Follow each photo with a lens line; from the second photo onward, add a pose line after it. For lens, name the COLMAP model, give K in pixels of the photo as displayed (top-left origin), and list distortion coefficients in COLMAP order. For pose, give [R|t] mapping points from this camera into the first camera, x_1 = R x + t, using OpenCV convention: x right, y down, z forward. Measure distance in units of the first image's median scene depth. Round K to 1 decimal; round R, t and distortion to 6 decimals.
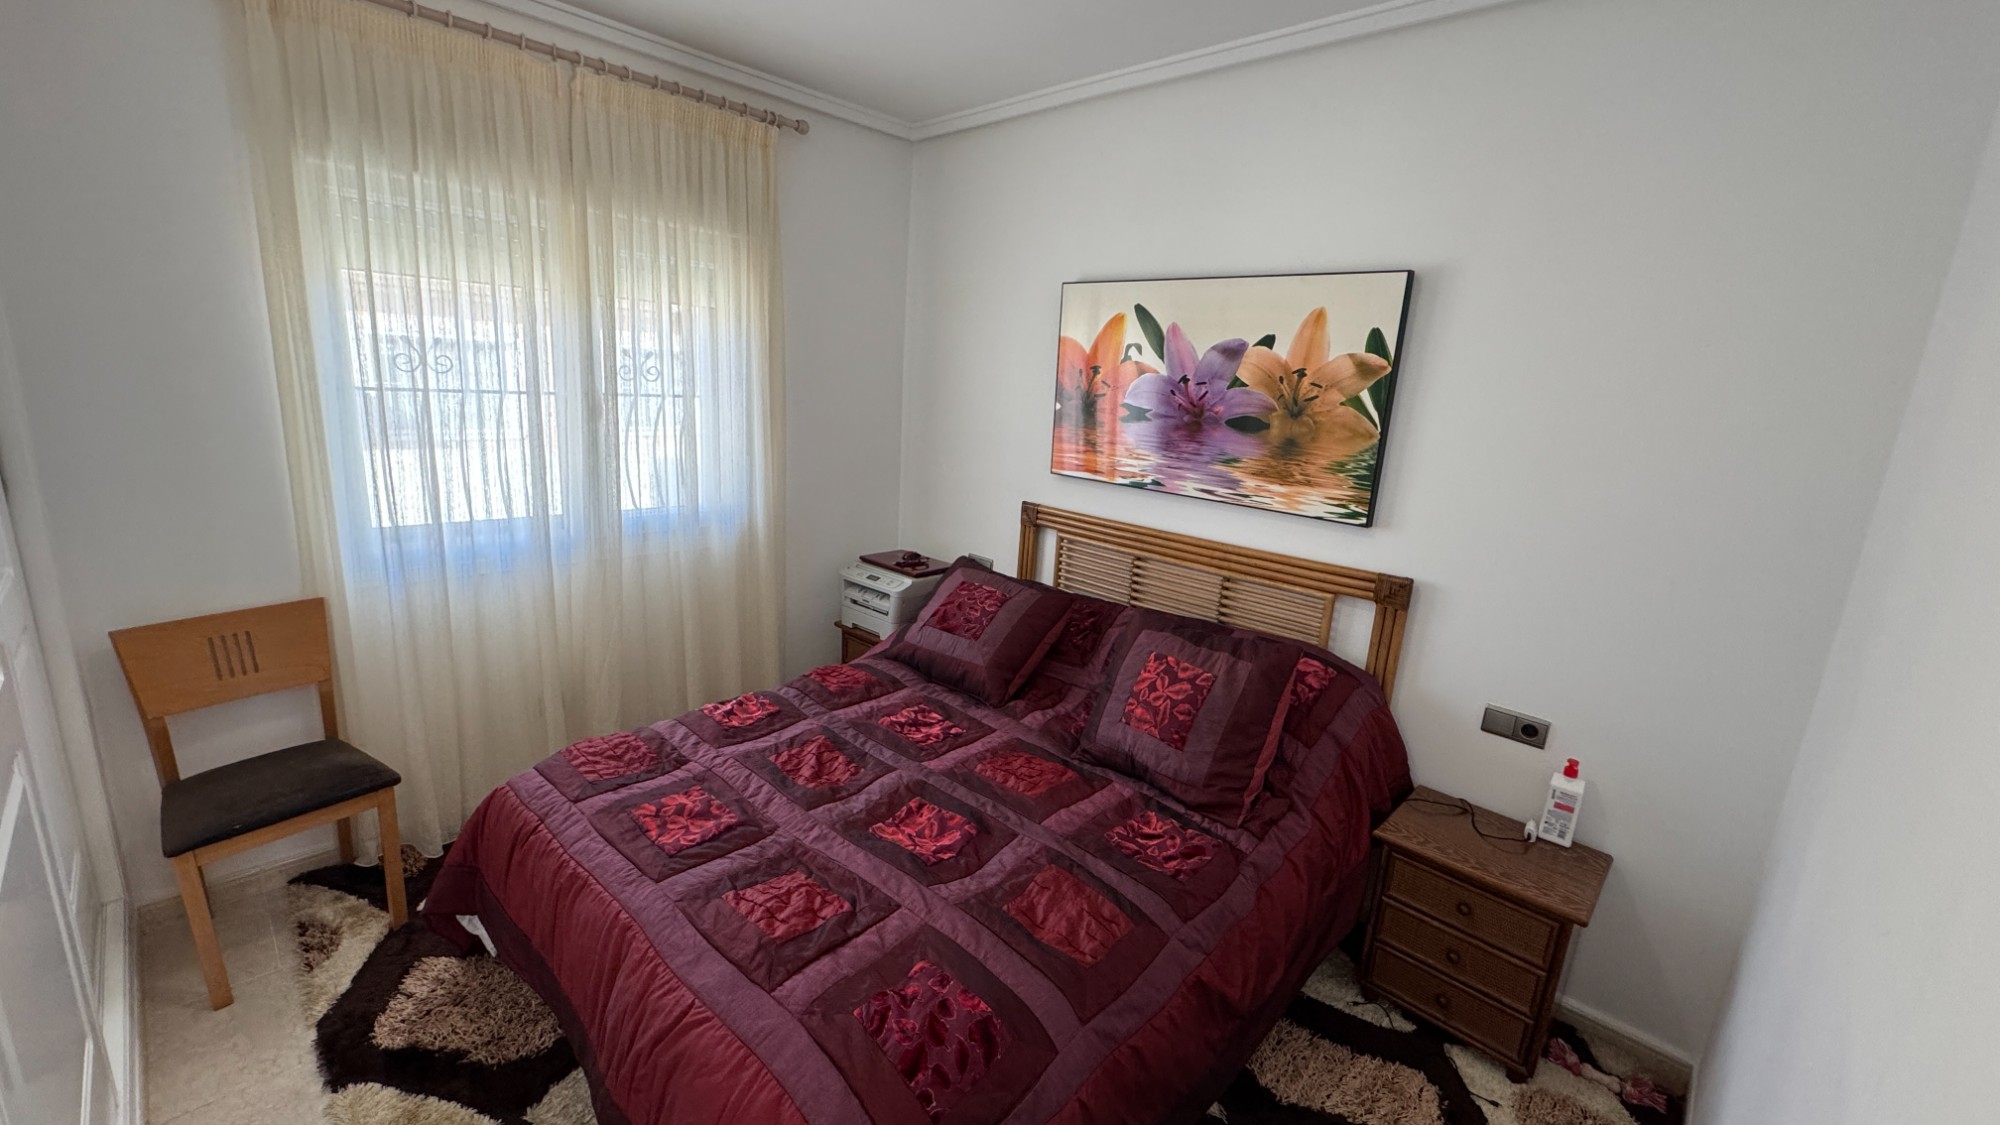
lens RADIAL K [[806.1, 0, 995.8], [0, 806.1, 561.6], [0, 0, 1]] dist [0.001669, -0.000599]
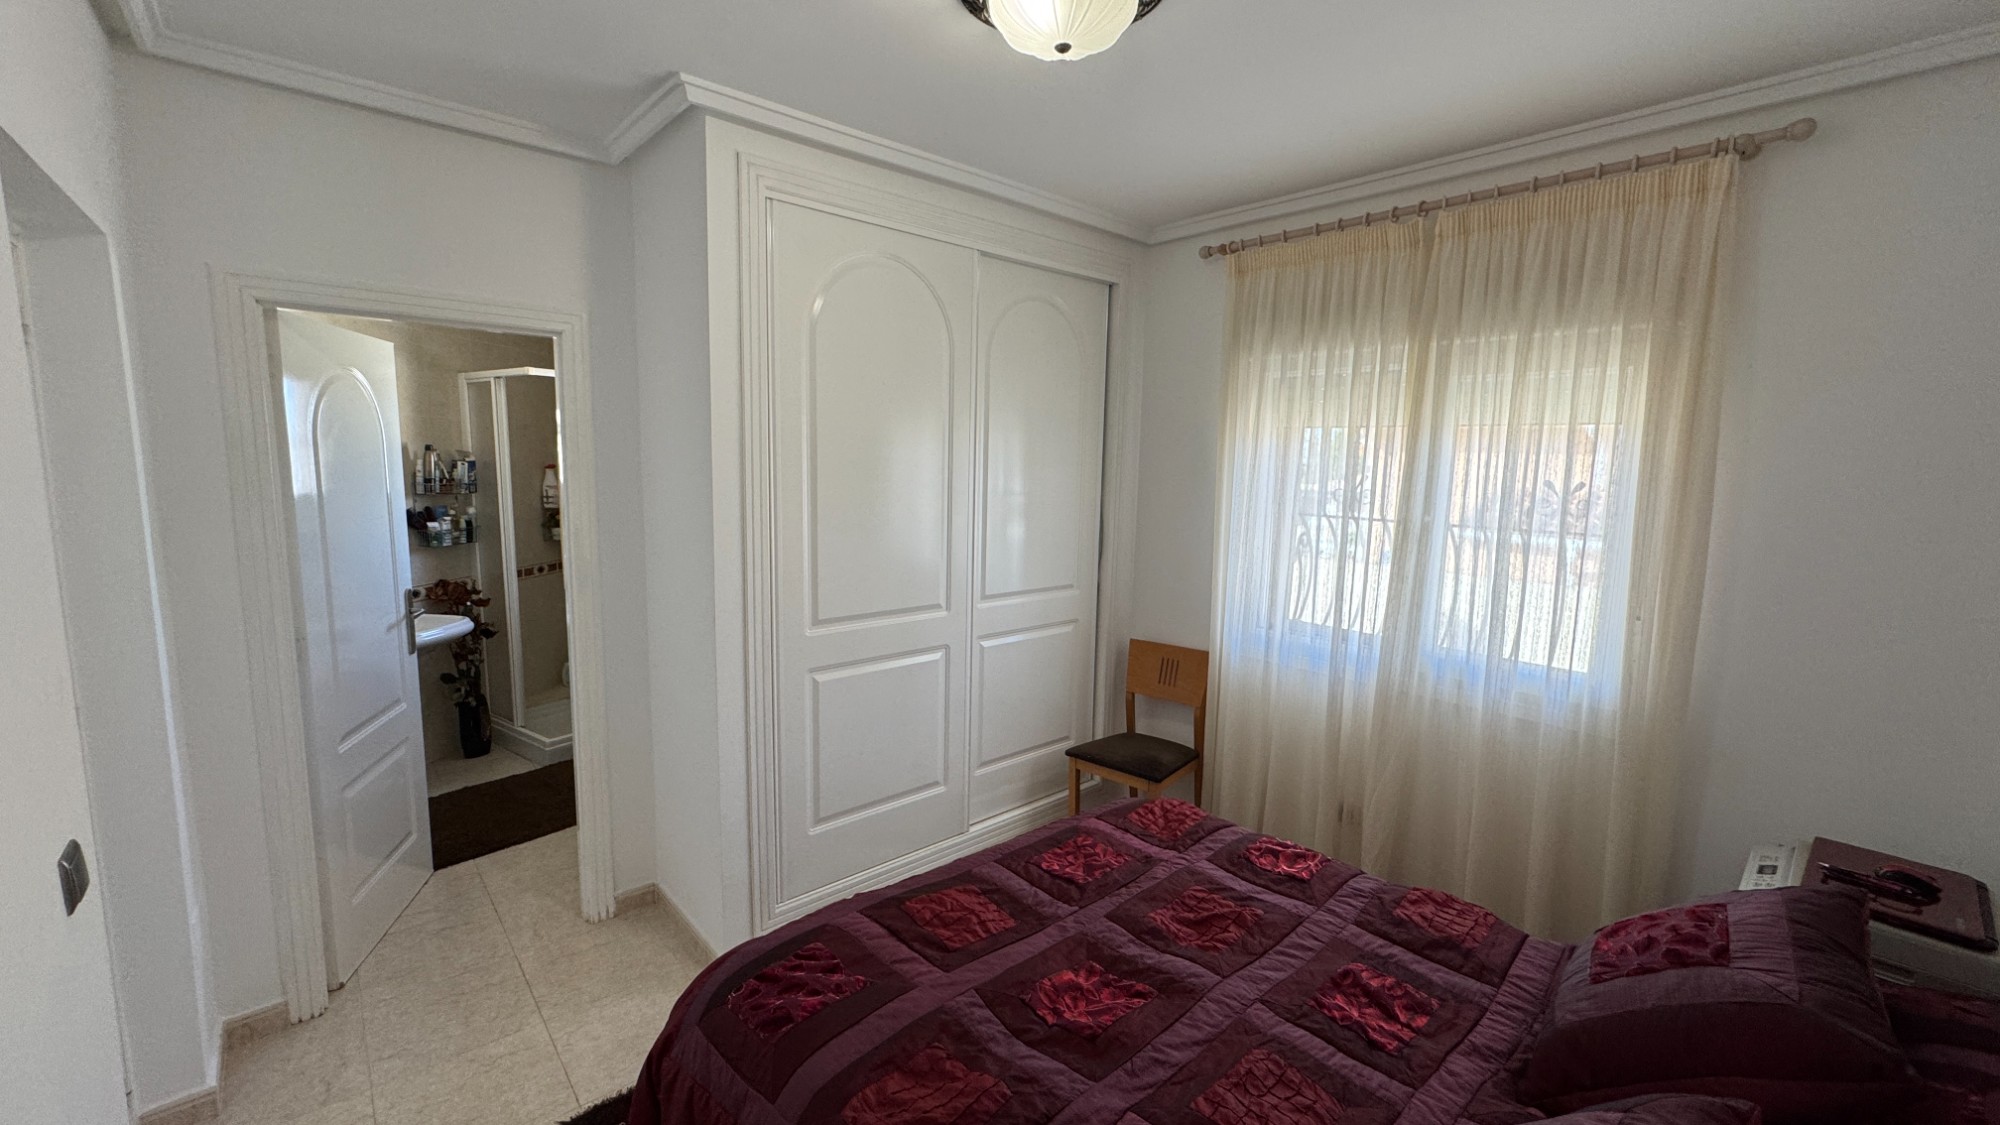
lens RADIAL K [[806.1, 0, 1004.5], [0, 806.1, 565.3], [0, 0, 1]] dist [0.001669, -0.000599]
pose [[-0.090387, 0.070293, -0.993423, 0.639877], [-0.255056, 0.962604, 0.091319, -0.146486], [0.962692, 0.261633, -0.069078, 0.721474]]
